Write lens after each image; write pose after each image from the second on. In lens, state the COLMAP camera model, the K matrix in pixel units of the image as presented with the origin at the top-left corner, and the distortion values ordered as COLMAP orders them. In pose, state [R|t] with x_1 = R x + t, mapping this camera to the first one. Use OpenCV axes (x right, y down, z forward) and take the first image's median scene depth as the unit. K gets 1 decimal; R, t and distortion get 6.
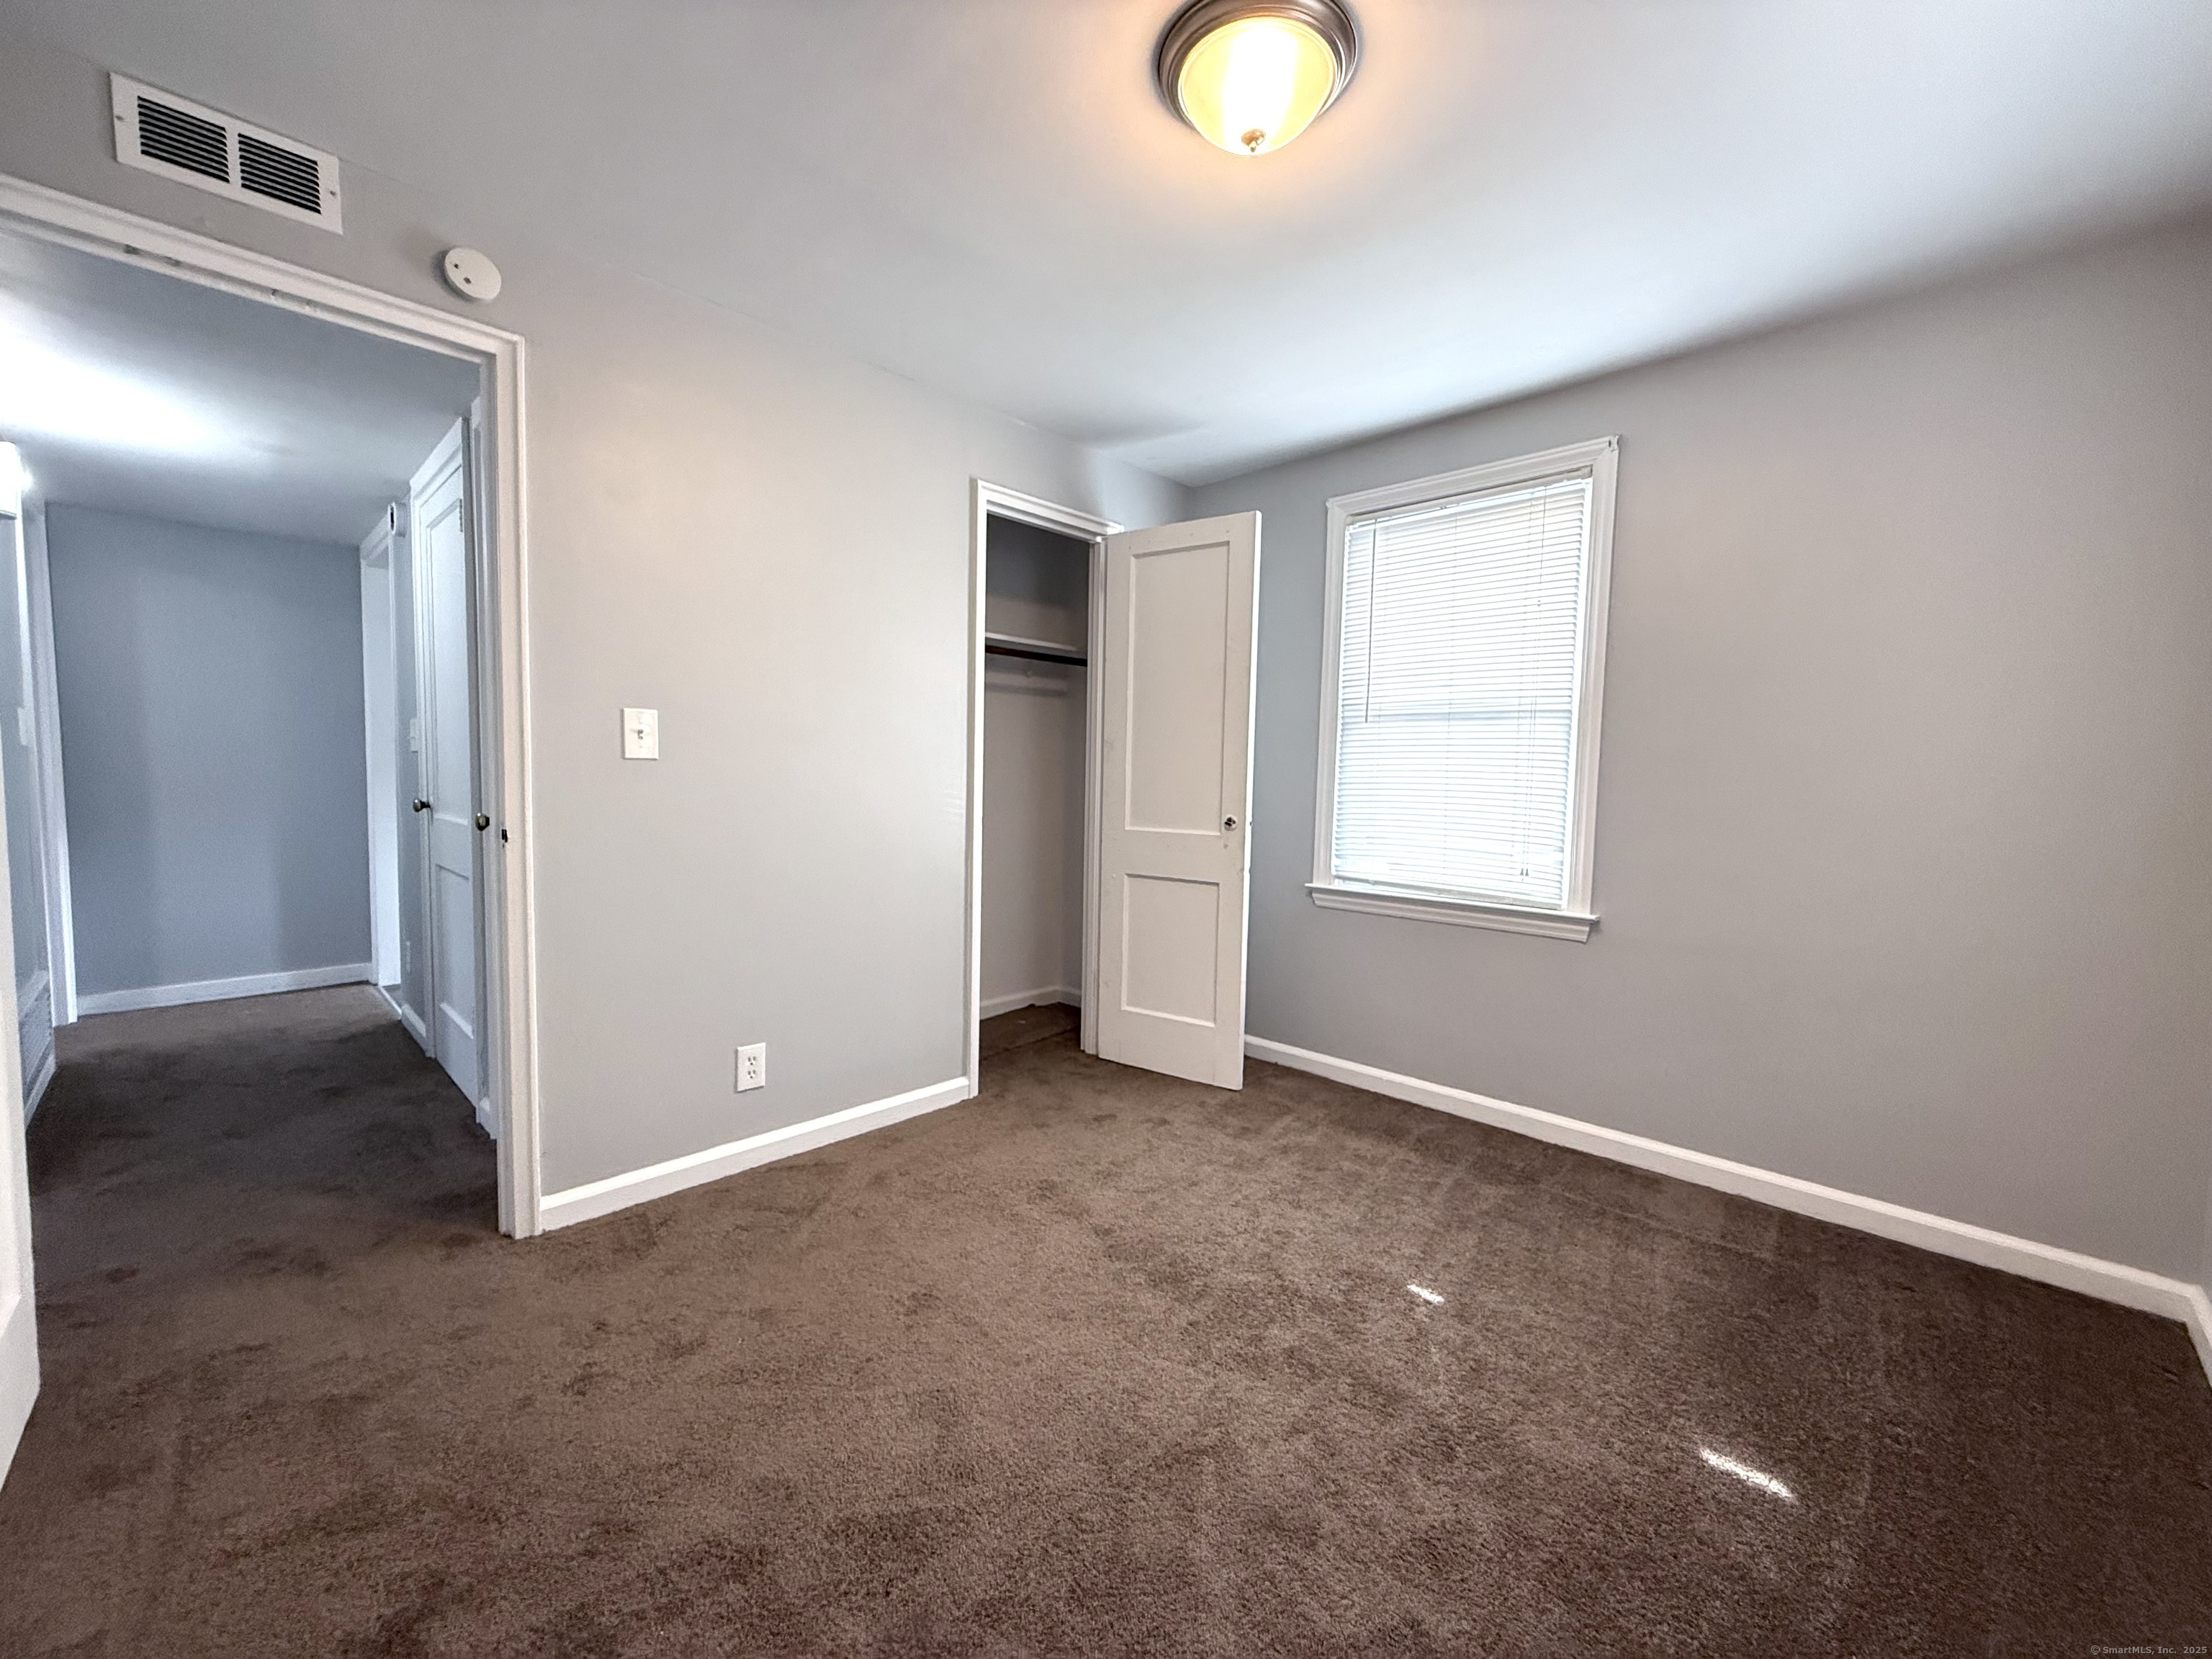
lens RADIAL K [[884.2, 0, 1101.5], [0, 884.2, 833.1], [0, 0, 1]] dist [0.001201, 0.000198]
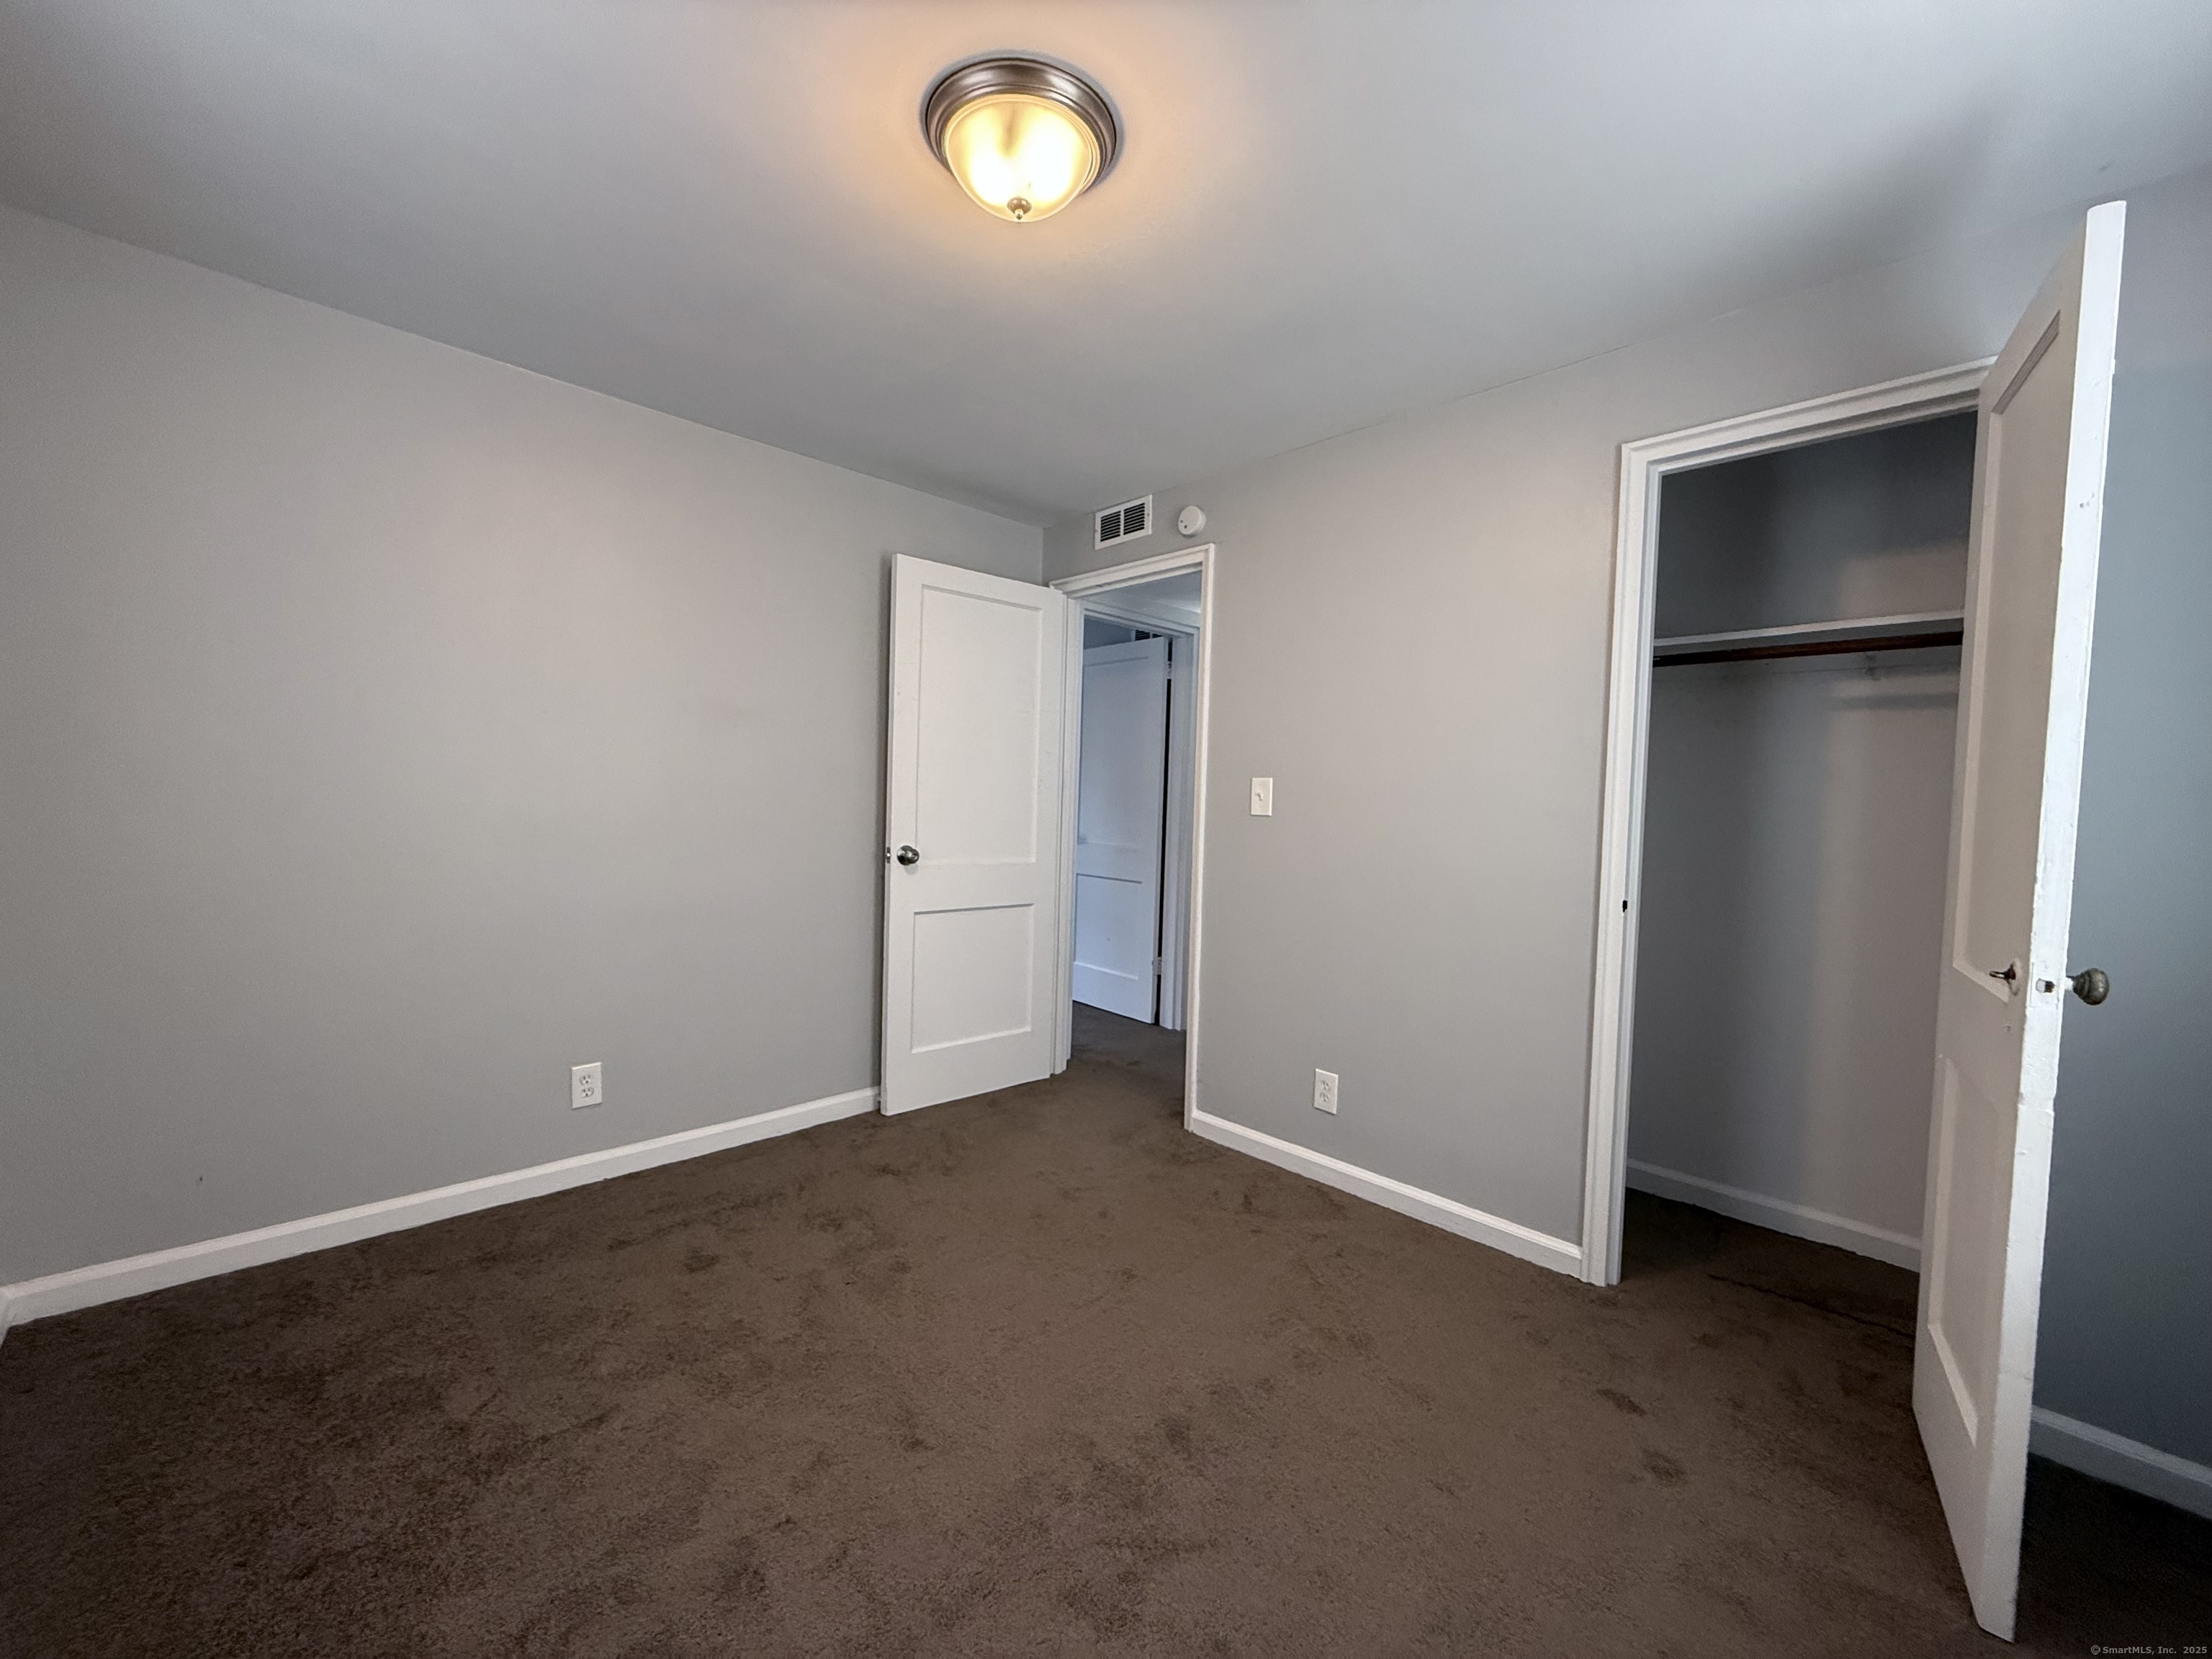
lens RADIAL K [[876.5, 0, 1078.7], [0, 876.5, 828.2], [0, 0, 1]] dist [0.028545, 0.000061]
pose [[-0.037227, 0.017181, -0.999159, 0.681044], [-0.092824, 0.995470, 0.020576, -0.056418], [0.994986, 0.093512, -0.035464, 0.658460]]
